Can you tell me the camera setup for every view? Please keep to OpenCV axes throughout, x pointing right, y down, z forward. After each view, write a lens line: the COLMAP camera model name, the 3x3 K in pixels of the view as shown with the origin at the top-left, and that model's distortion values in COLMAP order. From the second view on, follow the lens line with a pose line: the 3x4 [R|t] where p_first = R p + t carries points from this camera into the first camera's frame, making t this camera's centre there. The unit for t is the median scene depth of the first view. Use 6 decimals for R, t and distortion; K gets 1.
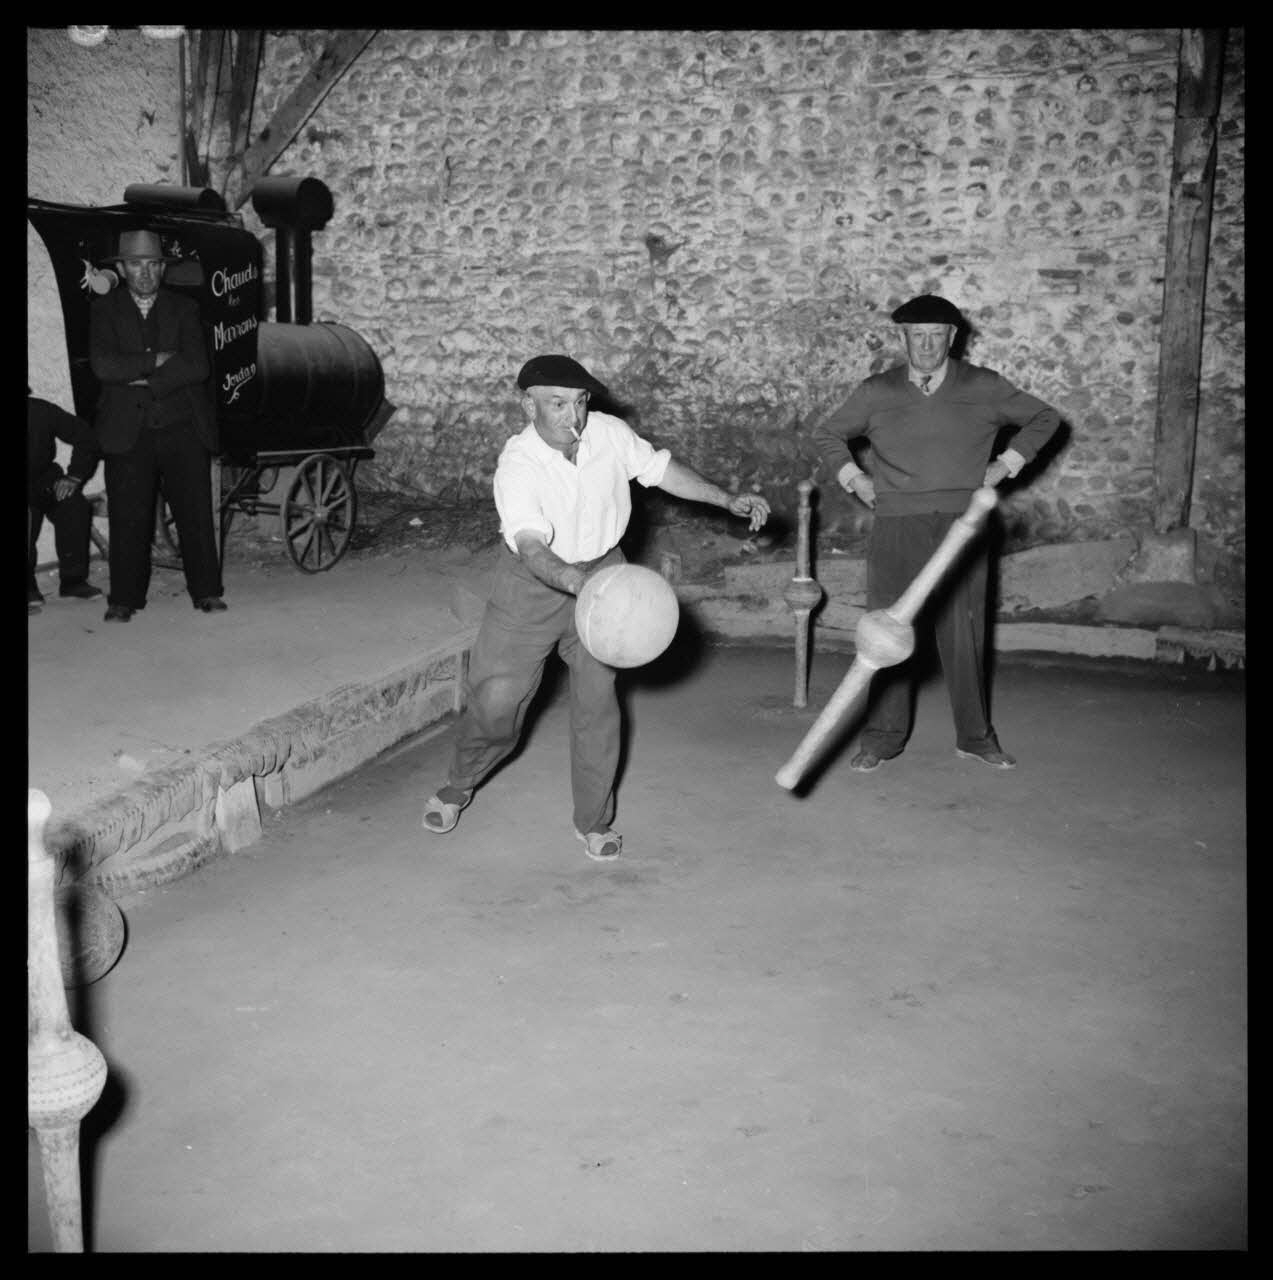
lens RADIAL K [[1651.9, 0, 596.5], [0, 1651.9, 638.1], [0, 0, 1]] dist [0.020134, 0.000000]
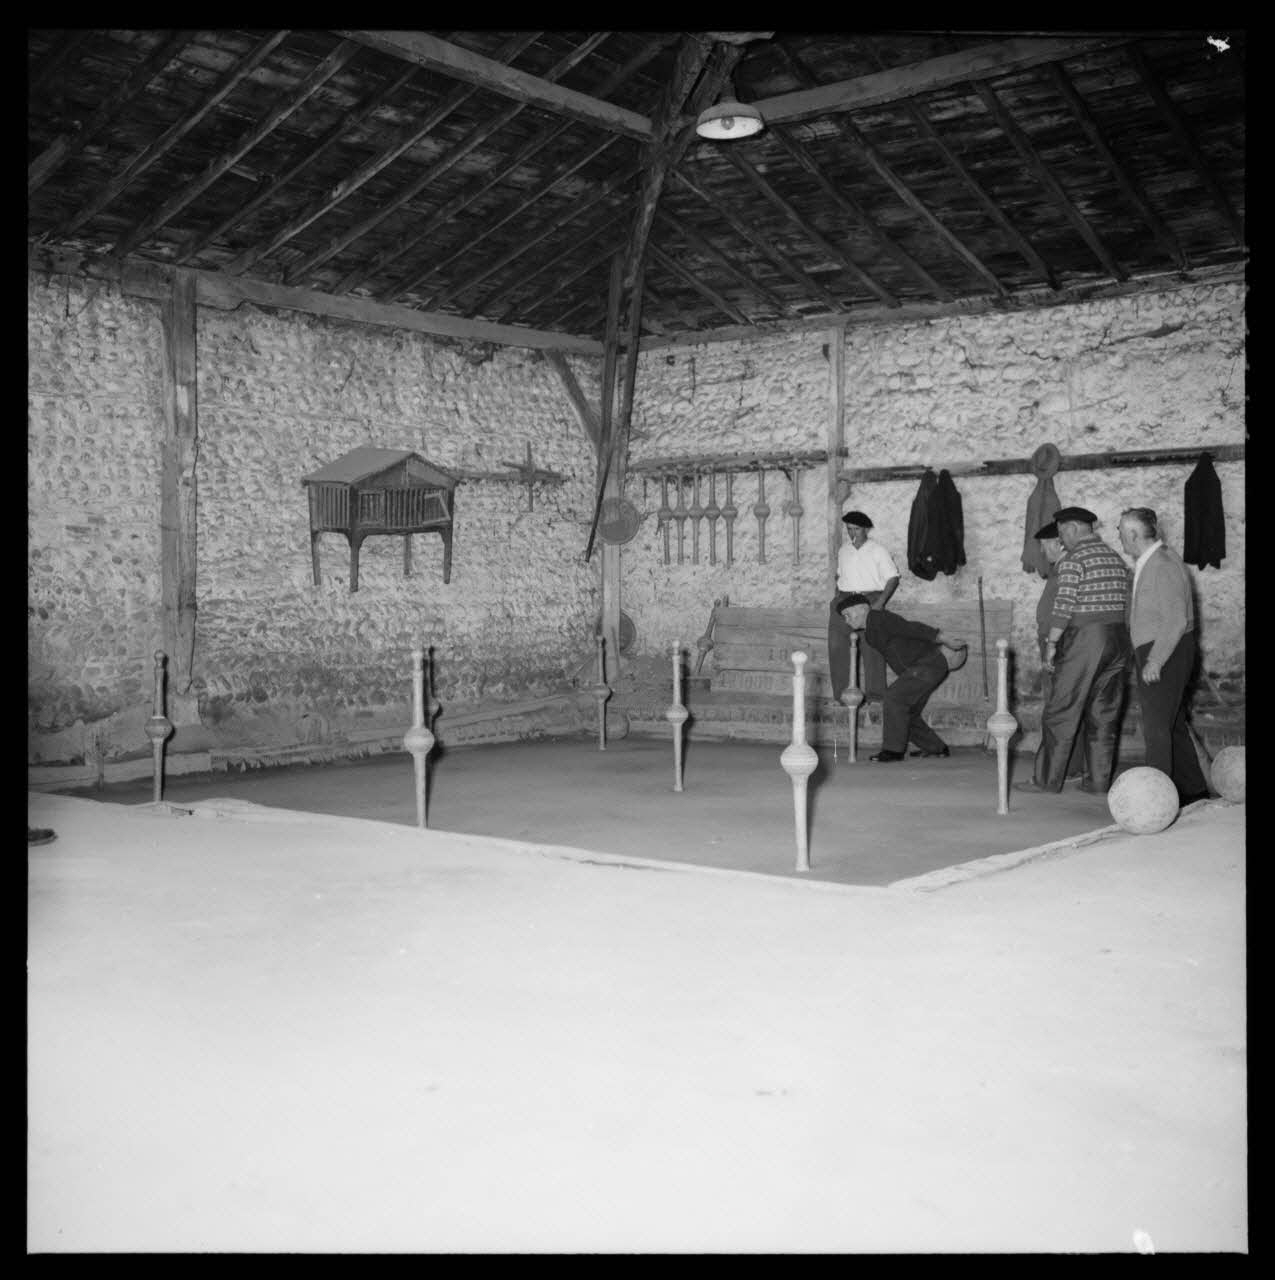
lens RADIAL K [[1651.9, 0, 619.4], [0, 1651.9, 660.7], [0, 0, 1]] dist [0.020134, 0.000000]
pose [[0.294971, -0.023121, 0.955226, -0.931359], [0.202280, 0.978560, -0.038778, 0.044607], [-0.933849, 0.204662, 0.293324, 0.141826]]
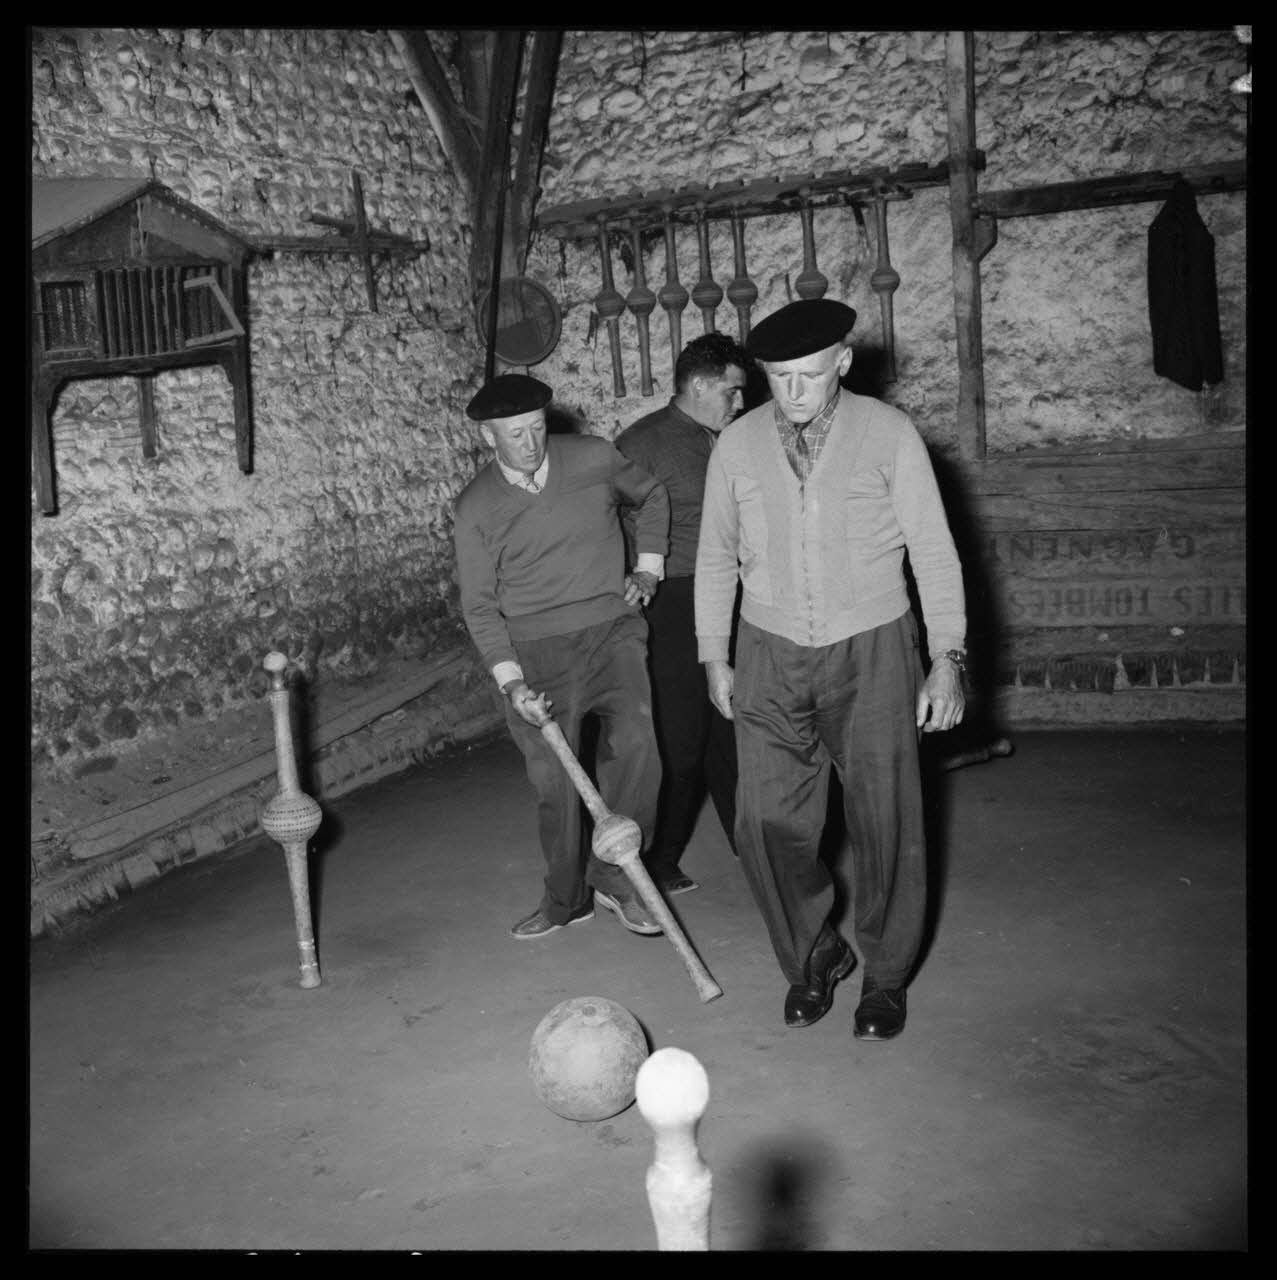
lens RADIAL K [[1651.9, 0, 631.0], [0, 1651.9, 637.9], [0, 0, 1]] dist [0.020134, 0.000000]
pose [[0.089760, -0.136630, 0.986547, -0.169726], [0.280378, 0.953952, 0.106606, -0.086600], [-0.955684, 0.267037, 0.123935, 0.520460]]
